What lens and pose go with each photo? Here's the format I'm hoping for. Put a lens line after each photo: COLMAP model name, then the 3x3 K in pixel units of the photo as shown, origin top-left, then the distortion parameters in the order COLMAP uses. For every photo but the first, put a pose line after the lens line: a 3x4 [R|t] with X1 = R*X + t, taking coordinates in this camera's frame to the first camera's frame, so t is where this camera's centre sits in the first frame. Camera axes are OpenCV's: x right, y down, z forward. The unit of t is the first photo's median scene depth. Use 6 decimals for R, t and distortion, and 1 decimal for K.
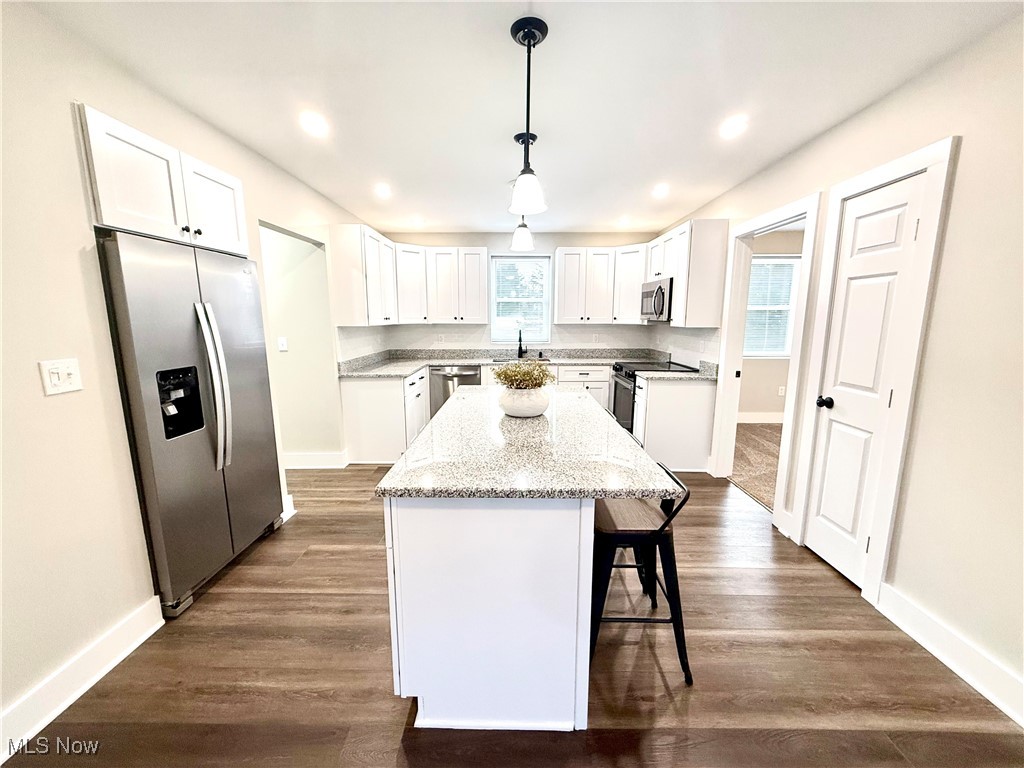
lens RADIAL K [[405.3, 0, 508.3], [0, 405.3, 383.5], [0, 0, 1]] dist [0.000646, -0.000038]
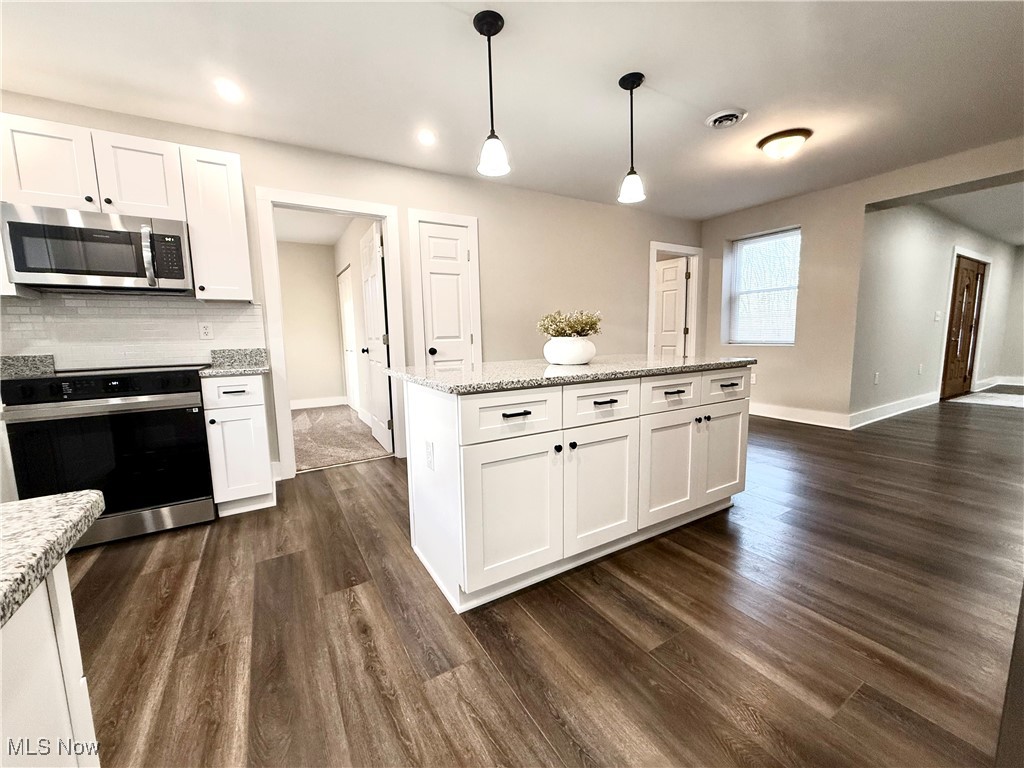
lens RADIAL K [[406.3, 0, 508.5], [0, 406.3, 384.1], [0, 0, 1]] dist [0.001332, 0.000141]
pose [[-0.526433, -0.090811, 0.845353, -0.457539], [0.159321, 0.966130, 0.203000, -0.066668], [-0.835156, 0.241549, -0.494135, 1.008966]]
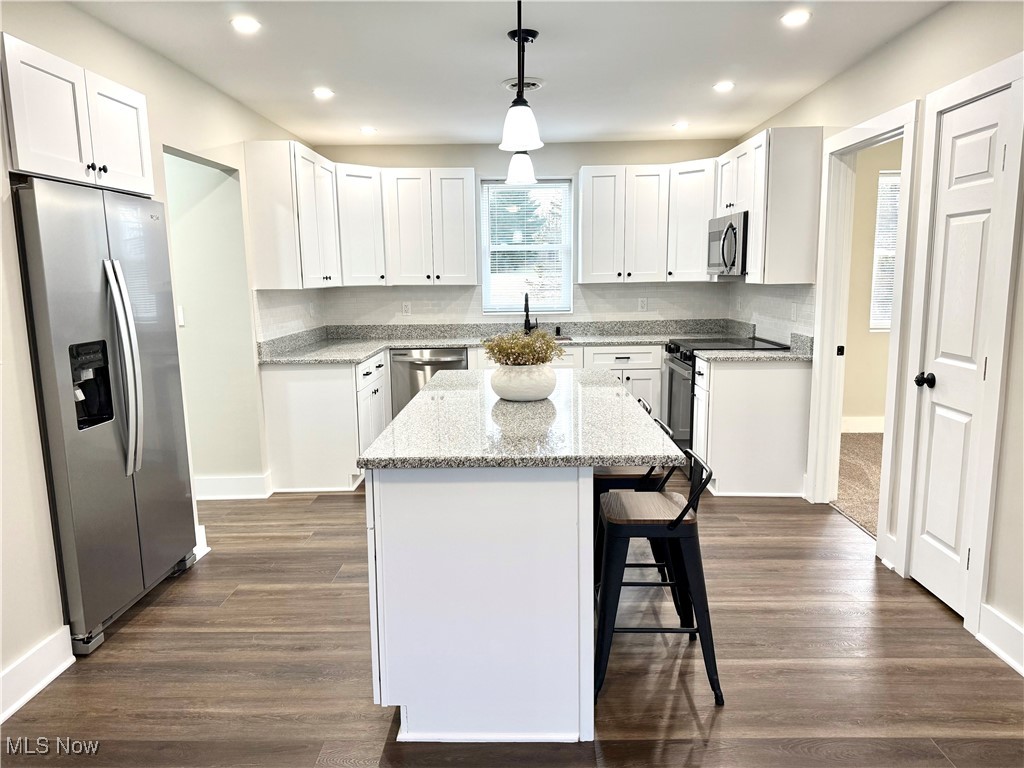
lens RADIAL K [[712.9, 0, 510.1], [0, 712.9, 385.5], [0, 0, 1]] dist [0.126342, -0.187444]
pose [[0.999902, -0.012235, -0.006784, 0.012965], [0.012183, 0.999897, -0.007623, 0.037140], [0.006877, 0.007539, 0.999948, -0.227167]]
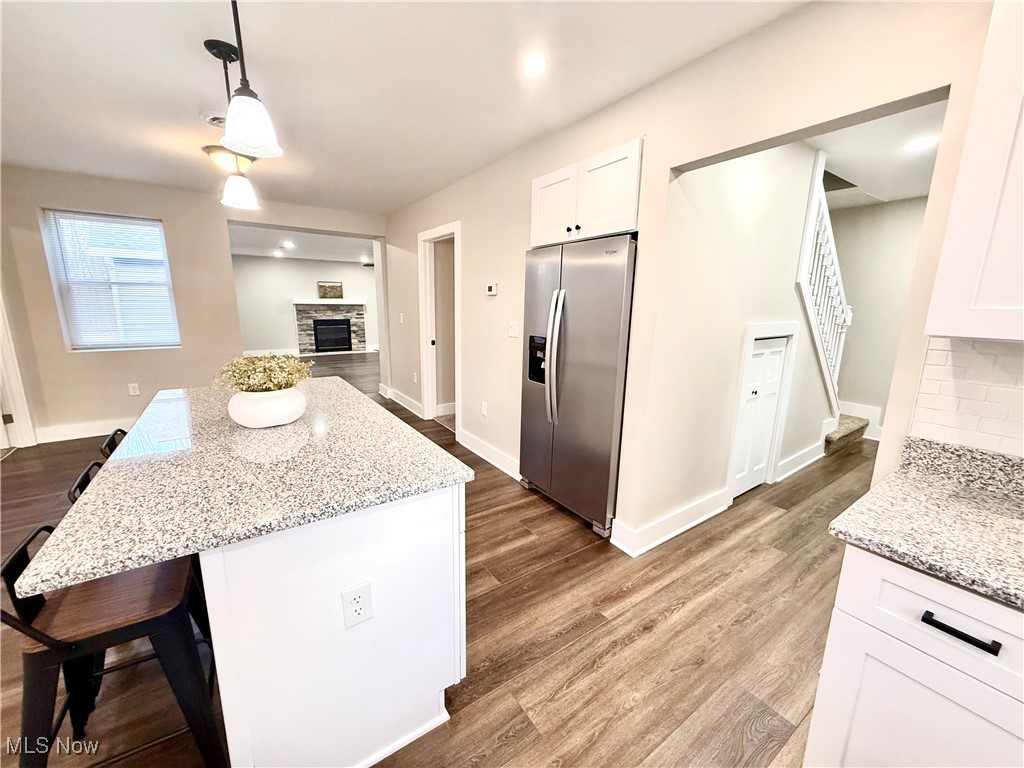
lens RADIAL K [[406.3, 0, 508.5], [0, 406.3, 384.1], [0, 0, 1]] dist [0.001332, 0.000141]
pose [[-0.817401, 0.104249, -0.566557, 0.060932], [-0.105966, 0.939497, 0.325755, -0.181967], [0.566238, 0.326309, -0.756899, 1.120954]]
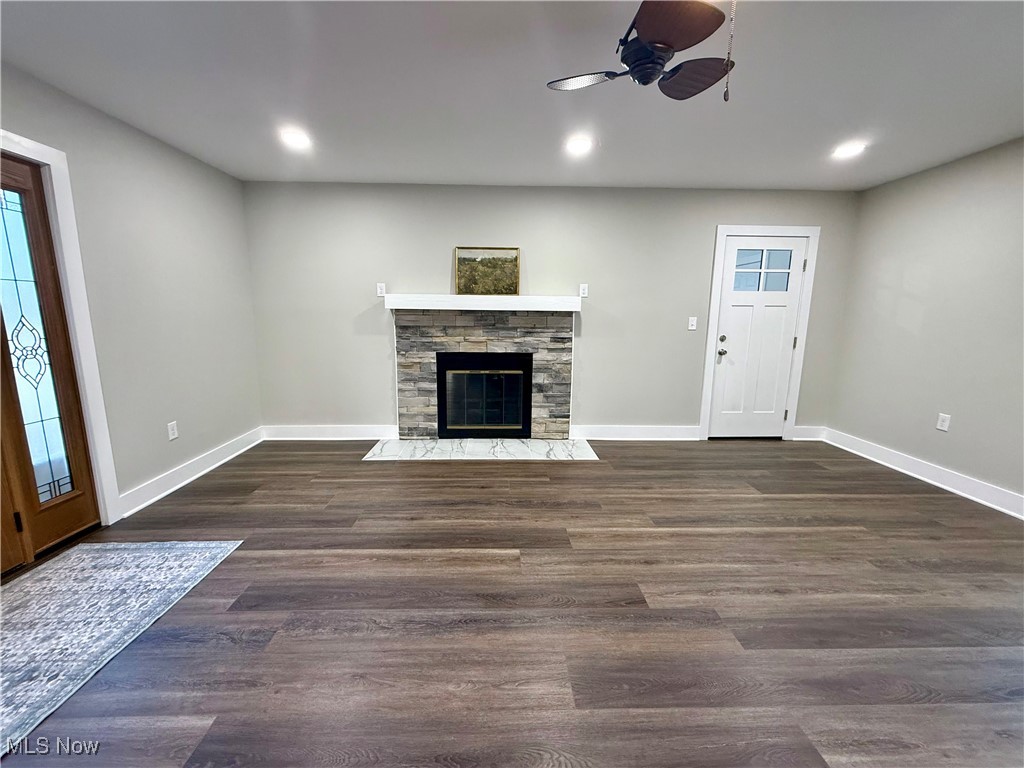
lens RADIAL K [[405.3, 0, 508.3], [0, 405.3, 383.5], [0, 0, 1]] dist [0.000646, -0.000038]
pose [[-0.999105, -0.002702, -0.042212, -0.658256], [-0.016681, 0.942245, 0.334508, 0.209533], [0.038870, 0.334913, -0.941447, -1.050185]]
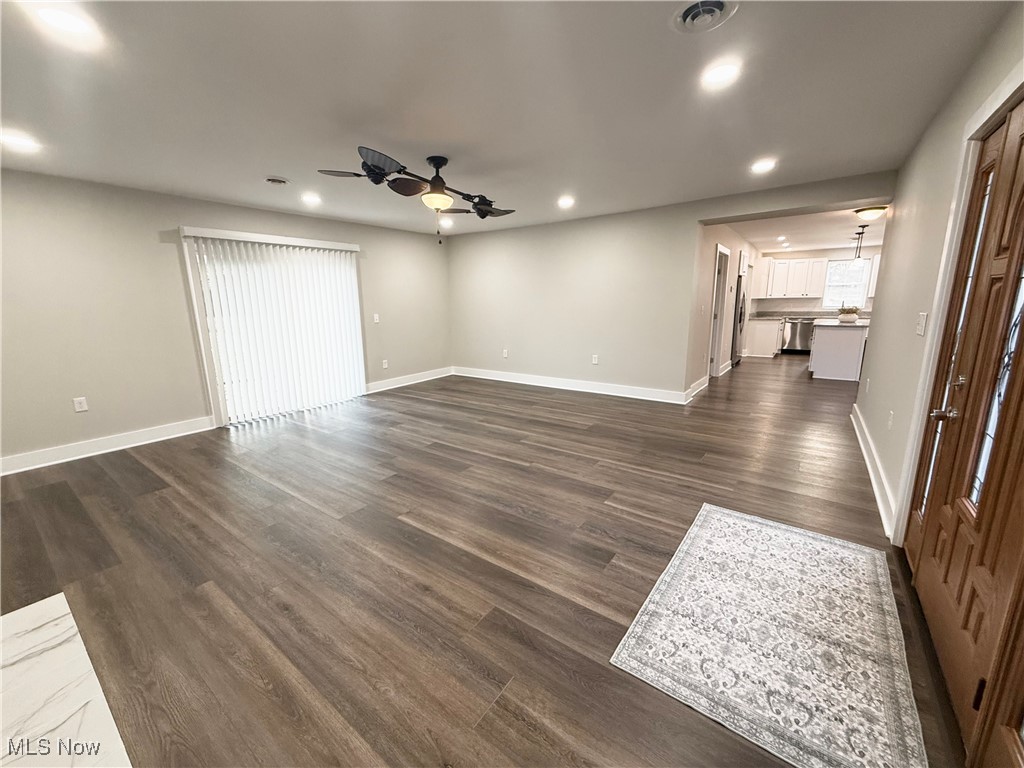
lens RADIAL K [[406.3, 0, 508.5], [0, 406.3, 384.1], [0, 0, 1]] dist [0.001332, 0.000141]
pose [[0.811696, 0.104777, -0.574605, -0.150673], [-0.080382, 0.994456, 0.067786, 0.352202], [0.578522, -0.008834, 0.815619, -2.016910]]
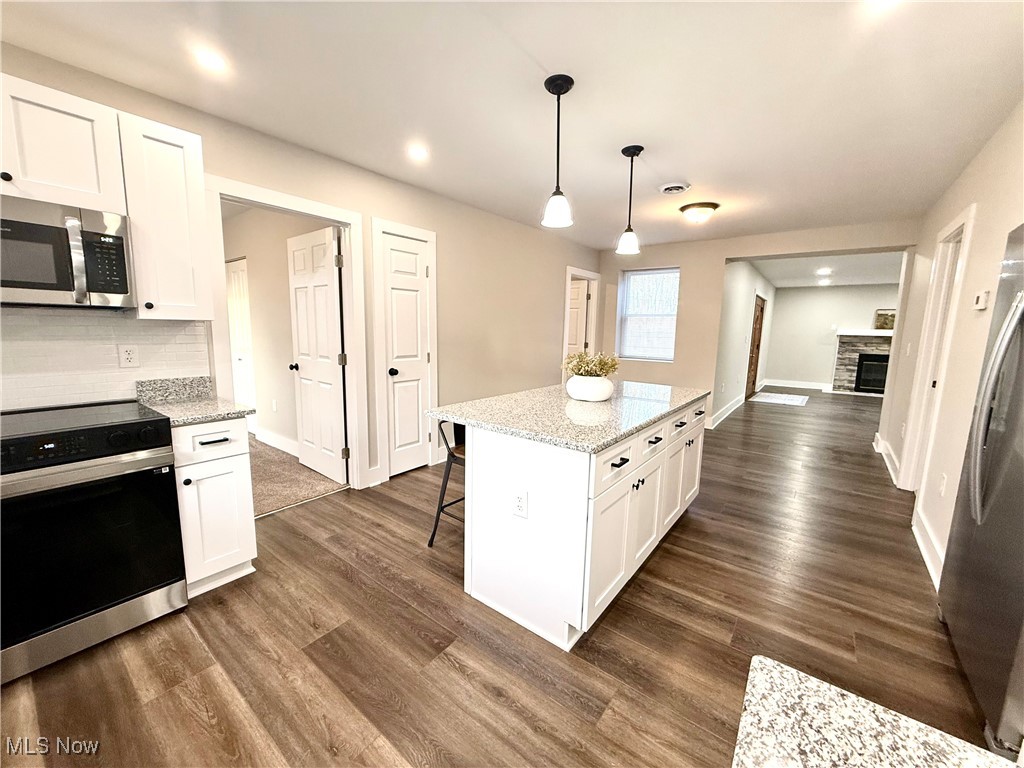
lens RADIAL K [[406.3, 0, 508.5], [0, 406.3, 384.1], [0, 0, 1]] dist [0.001332, 0.000141]
pose [[-0.800337, -0.097920, 0.591500, -0.272663], [0.078782, 0.960842, 0.265660, -0.173412], [-0.594352, 0.259217, -0.761284, 1.215311]]
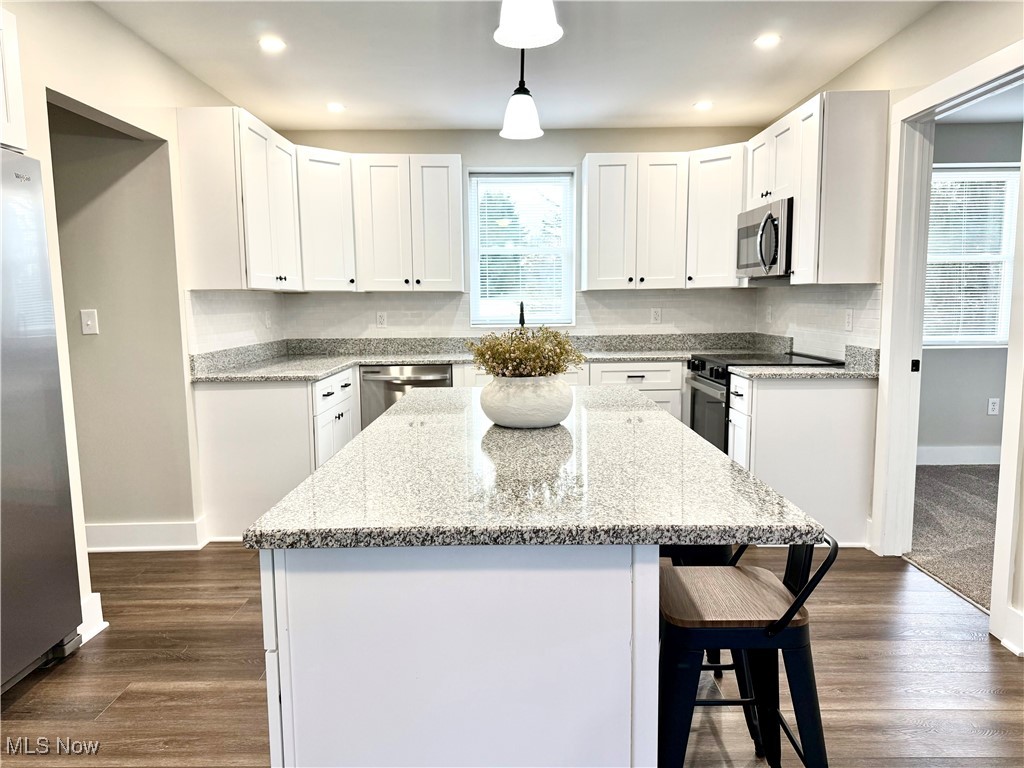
lens RADIAL K [[713.3, 0, 510.9], [0, 713.3, 388.0], [0, 0, 1]] dist [0.091291, -0.112374]
pose [[0.999885, -0.010912, 0.010494, 0.003945], [0.011330, 0.999109, -0.040660, 0.039855], [-0.010041, 0.040775, 0.999118, 0.017959]]
